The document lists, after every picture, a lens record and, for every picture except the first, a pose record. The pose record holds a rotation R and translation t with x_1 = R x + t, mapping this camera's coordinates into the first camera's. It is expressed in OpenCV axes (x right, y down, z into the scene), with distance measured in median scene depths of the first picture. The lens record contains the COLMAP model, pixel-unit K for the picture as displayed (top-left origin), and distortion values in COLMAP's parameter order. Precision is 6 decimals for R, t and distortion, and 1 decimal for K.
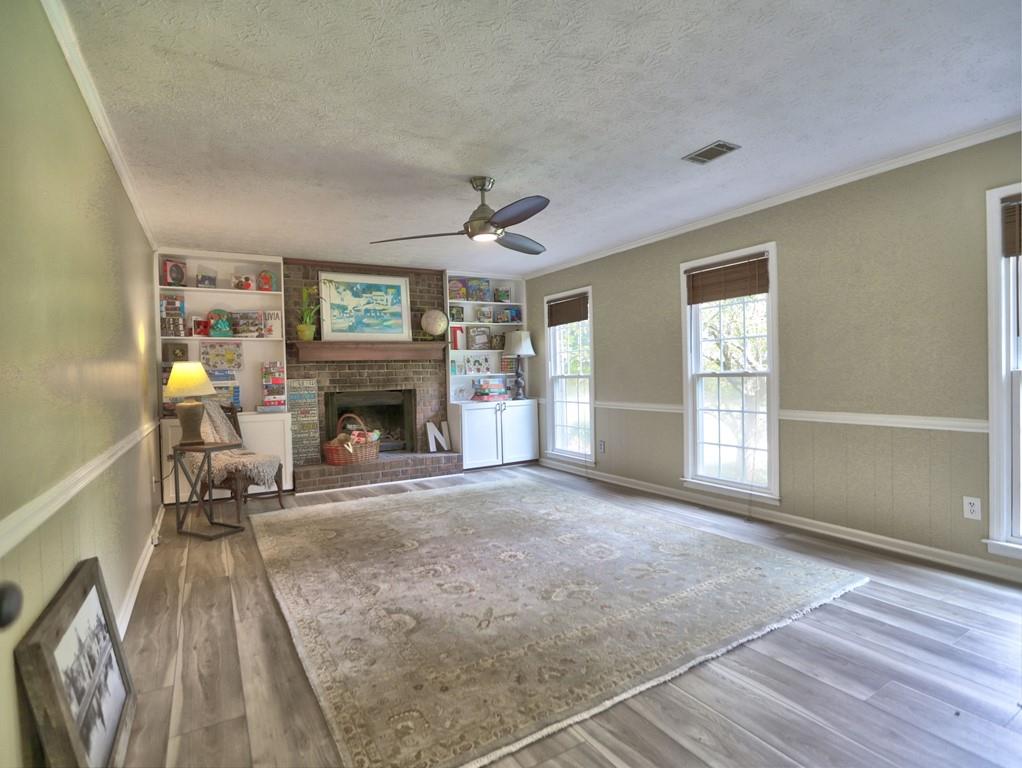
lens RADIAL K [[528.0, 0, 520.4], [0, 528.0, 388.1], [0, 0, 1]] dist [-0.066917, 0.037269]
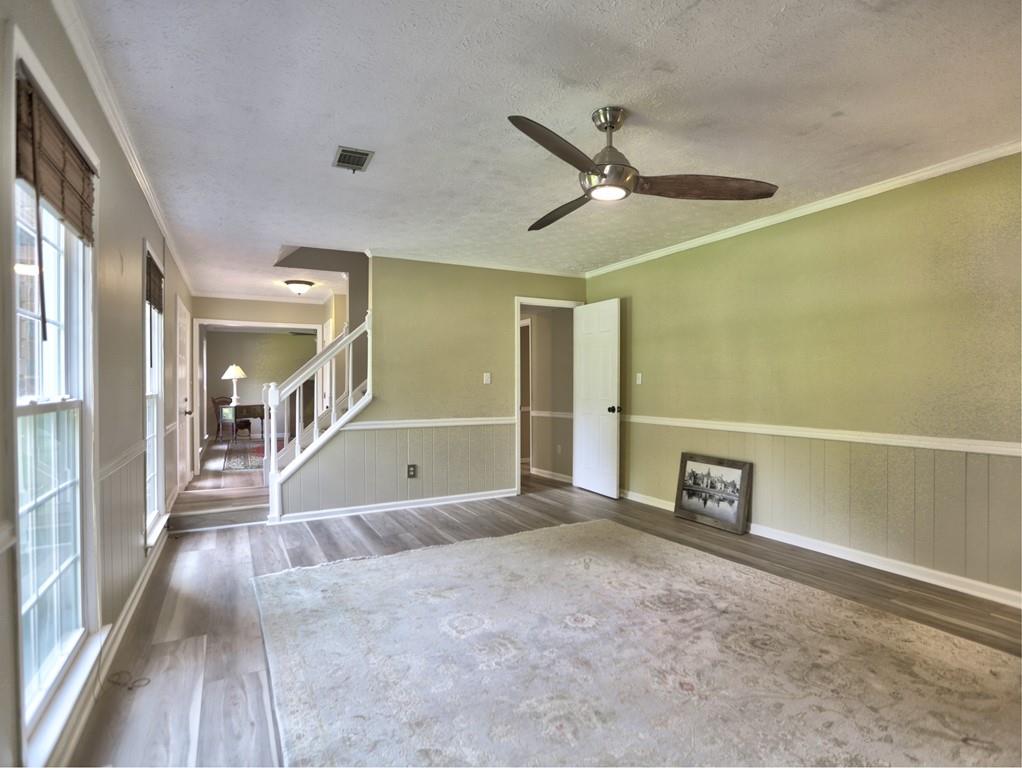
lens RADIAL K [[528.0, 0, 520.4], [0, 528.0, 388.1], [0, 0, 1]] dist [-0.066917, 0.037269]
pose [[-0.998957, 0.030451, 0.034018, 0.022838], [0.031642, 0.998886, 0.035022, -0.033619], [-0.032914, 0.036062, -0.998807, 1.083585]]
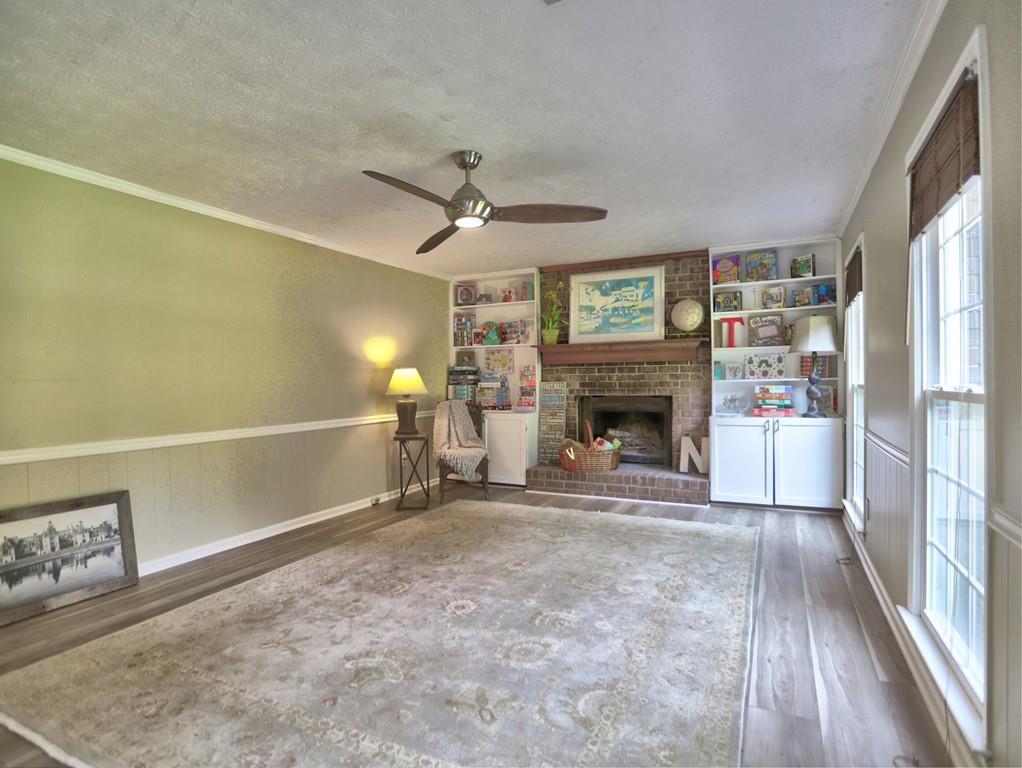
lens RADIAL K [[528.0, 0, 520.4], [0, 528.0, 388.1], [0, 0, 1]] dist [-0.066917, 0.037269]
pose [[0.541705, 0.029652, -0.840046, 0.437097], [-0.023039, 0.999526, 0.020425, -0.025386], [0.840253, 0.008290, 0.542131, 0.388002]]
